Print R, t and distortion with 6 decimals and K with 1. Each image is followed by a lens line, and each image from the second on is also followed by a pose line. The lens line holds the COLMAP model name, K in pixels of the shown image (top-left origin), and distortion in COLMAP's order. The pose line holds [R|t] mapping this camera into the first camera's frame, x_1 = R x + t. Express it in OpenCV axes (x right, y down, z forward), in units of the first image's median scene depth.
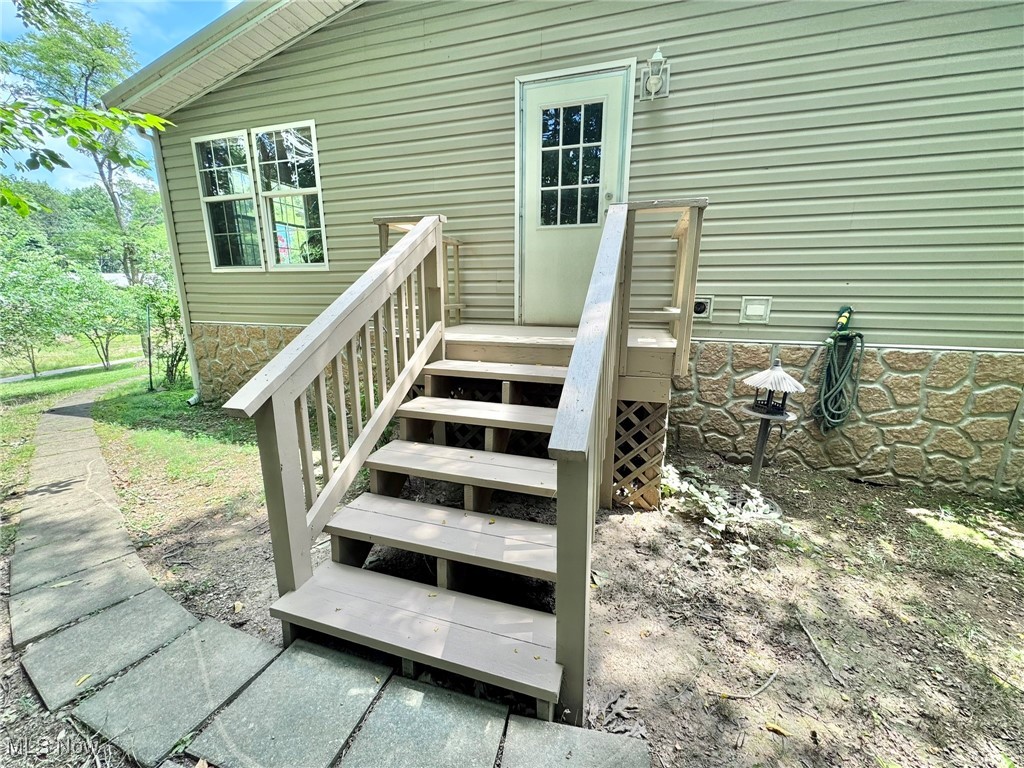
lens RADIAL K [[407.0, 0, 509.4], [0, 407.0, 381.9], [0, 0, 1]] dist [-0.005791, 0.000668]
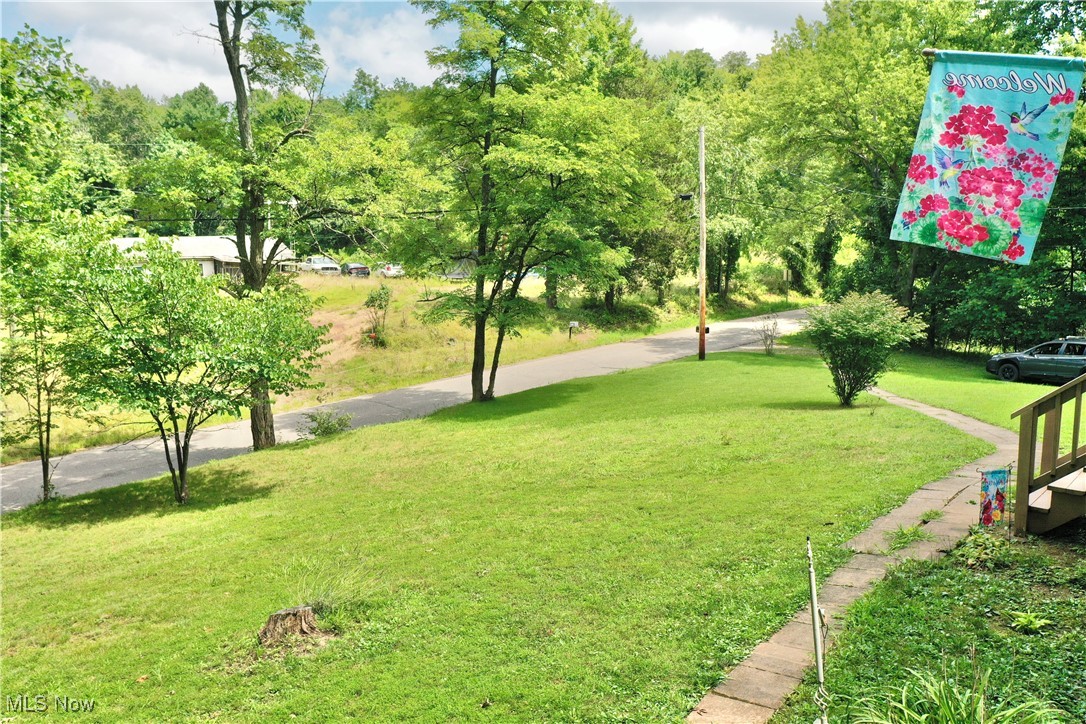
lens RADIAL K [[876.0, 0, 544.2], [0, 876.0, 362.6], [0, 0, 1]] dist [0.017707, 0.004743]
pose [[0.922788, 0.043381, -0.382857, -0.292686], [-0.082758, 0.992767, -0.086980, -0.096397], [0.376315, 0.111949, 0.919704, 0.282521]]
